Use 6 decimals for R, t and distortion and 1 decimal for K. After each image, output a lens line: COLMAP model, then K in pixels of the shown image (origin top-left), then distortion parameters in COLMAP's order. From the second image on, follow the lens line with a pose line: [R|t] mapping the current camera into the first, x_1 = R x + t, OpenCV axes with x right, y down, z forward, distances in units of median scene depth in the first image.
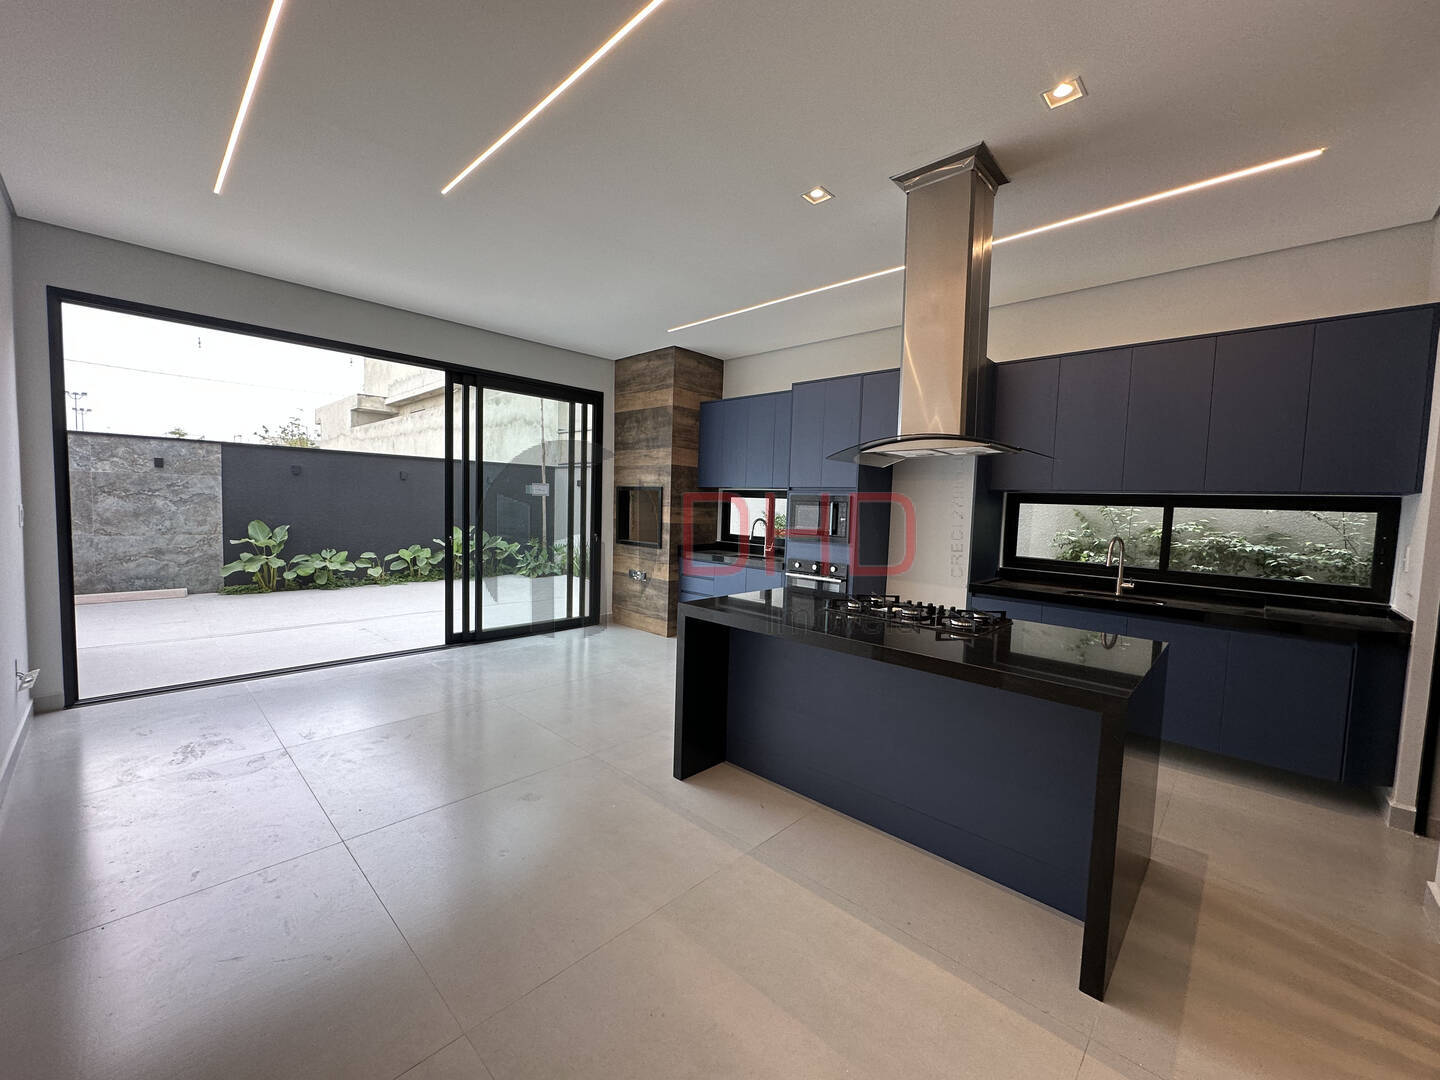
lens RADIAL K [[575.6, 0, 719.7], [0, 575.6, 539.1], [0, 0, 1]] dist [-0.002064, -0.000365]
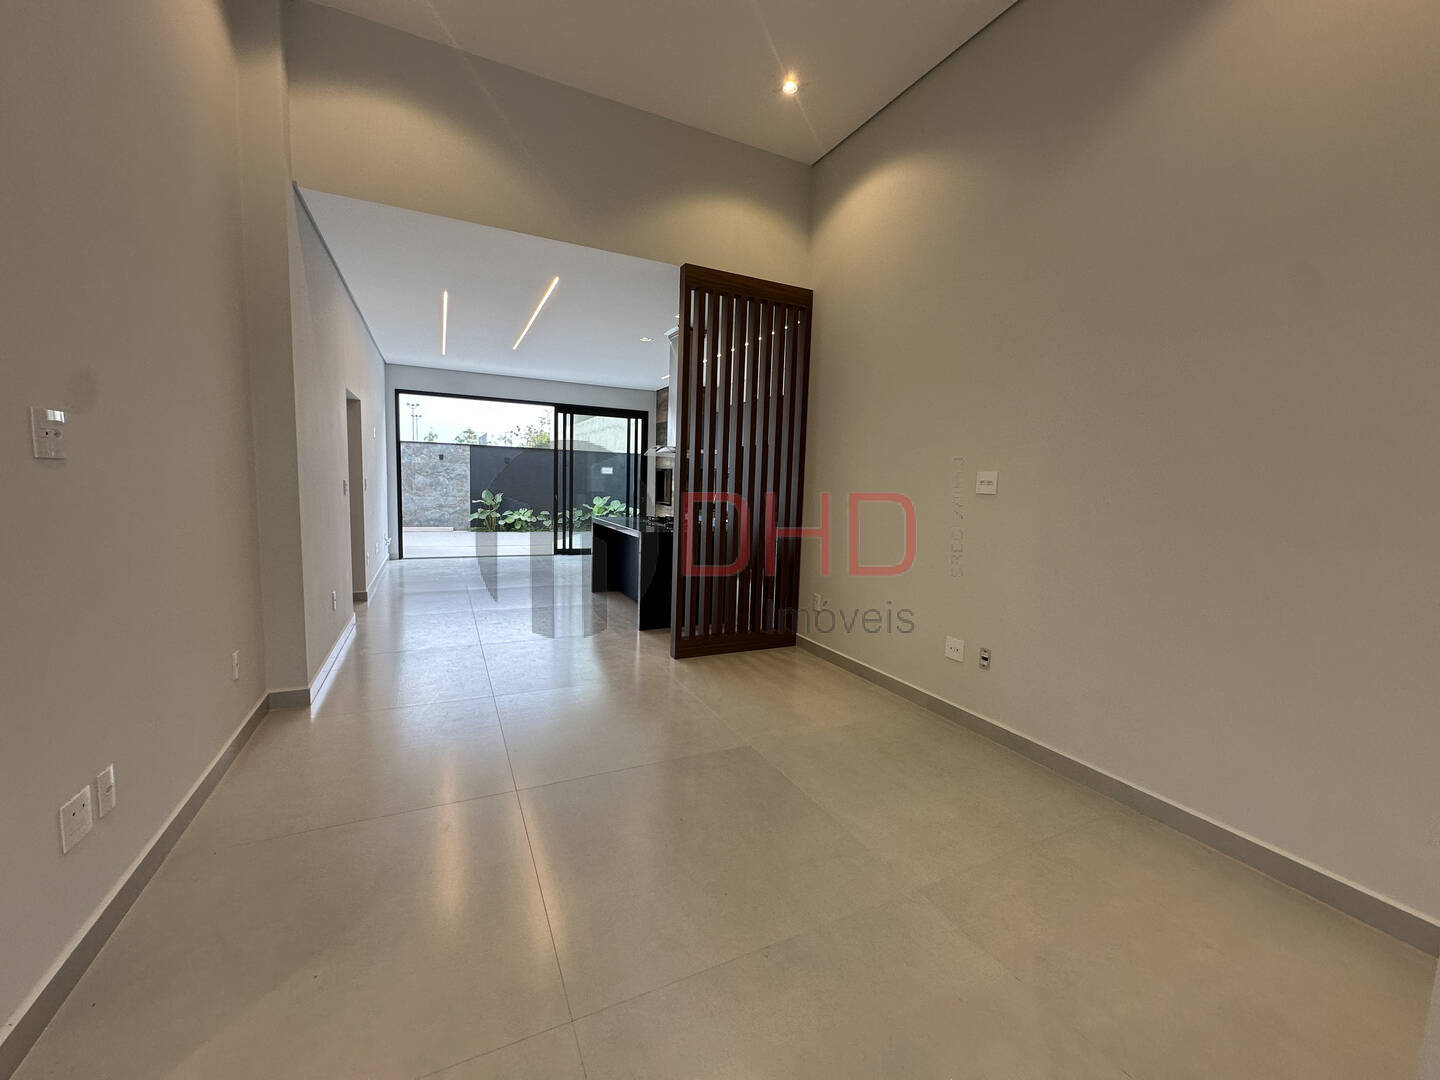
lens RADIAL K [[575.6, 0, 720.5], [0, 575.6, 538.8], [0, 0, 1]] dist [-0.002064, -0.000365]
pose [[0.938363, 0.036593, -0.343710, 0.486249], [-0.027814, 0.999150, 0.030440, 0.045856], [0.344532, -0.019003, 0.938582, -0.407757]]
